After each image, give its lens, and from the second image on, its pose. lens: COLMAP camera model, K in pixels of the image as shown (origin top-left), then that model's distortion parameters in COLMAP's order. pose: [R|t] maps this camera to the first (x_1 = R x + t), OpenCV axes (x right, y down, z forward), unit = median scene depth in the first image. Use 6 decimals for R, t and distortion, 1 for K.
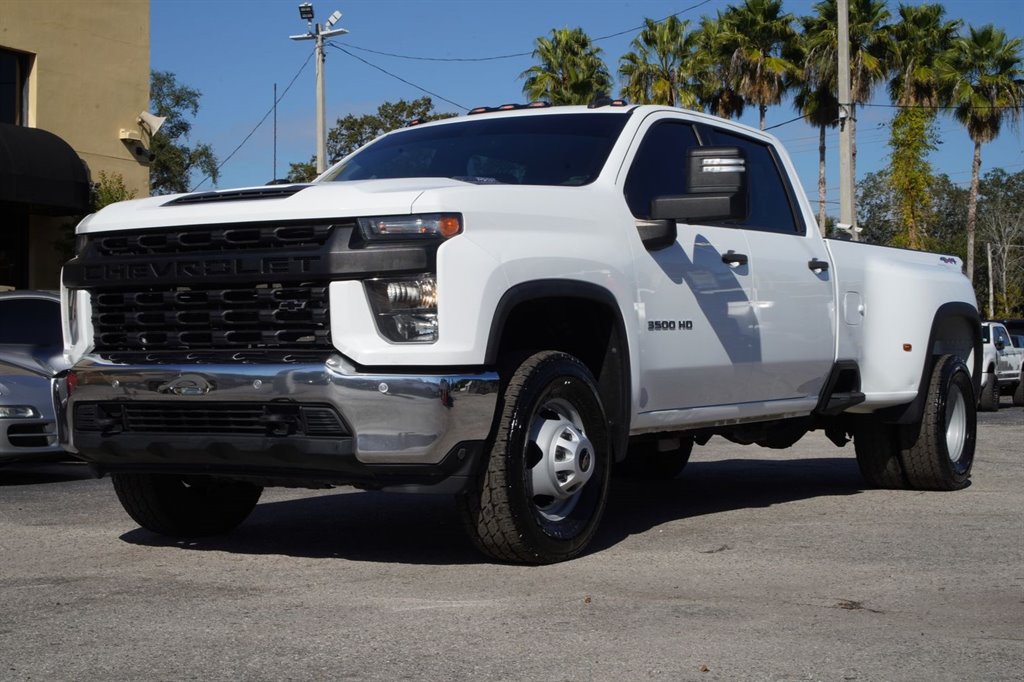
lens RADIAL K [[1629.0, 0, 507.6], [0, 1629.0, 327.0], [0, 0, 1]] dist [-0.022322, 0.001860]
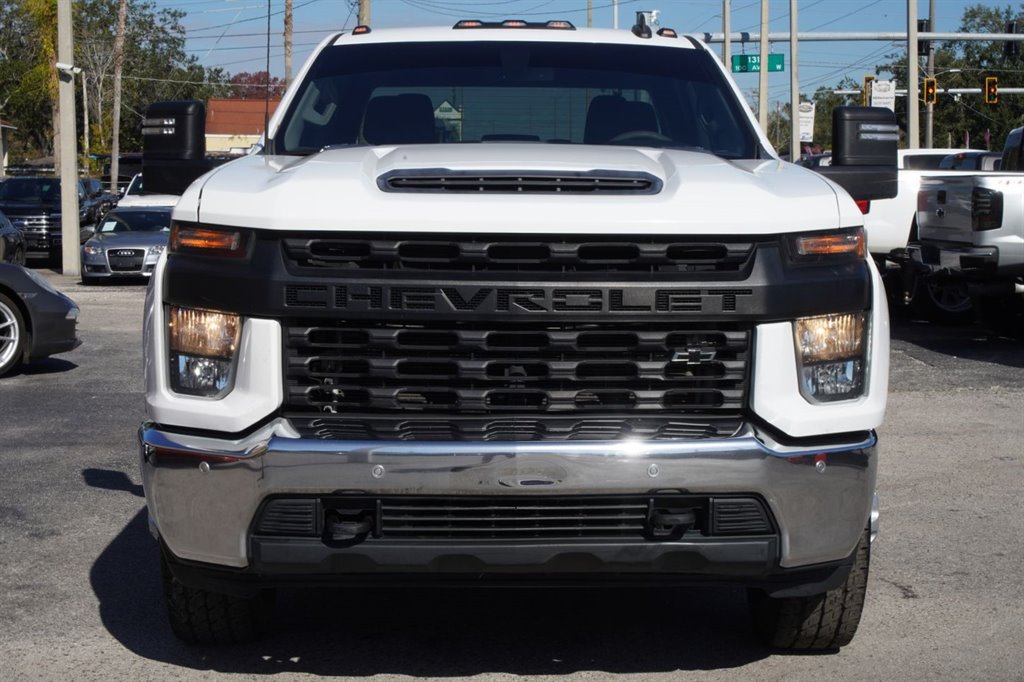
lens RADIAL K [[1678.8, 0, 512.0], [0, 1678.8, 341.0], [0, 0, 1]] dist [0.000896, -0.020380]
pose [[0.843604, -0.038692, 0.535571, -0.350916], [-0.021921, 0.994087, 0.106347, -0.056955], [-0.536519, -0.101455, 0.837768, 0.259155]]
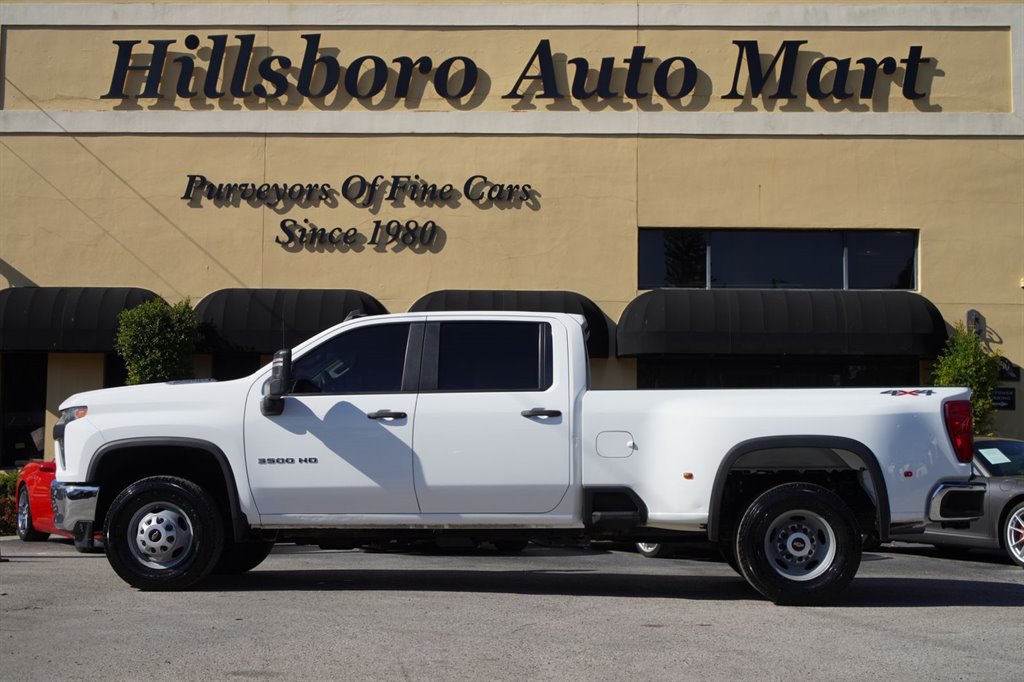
lens RADIAL K [[1603.2, 0, 512.0], [0, 1603.2, 341.0], [0, 0, 1]] dist [-0.018359, -0.001987]
pose [[0.470976, -0.070325, -0.879338, 1.172843], [0.007744, 0.997108, -0.075596, 0.001777], [0.882112, 0.028795, 0.470159, 0.322297]]
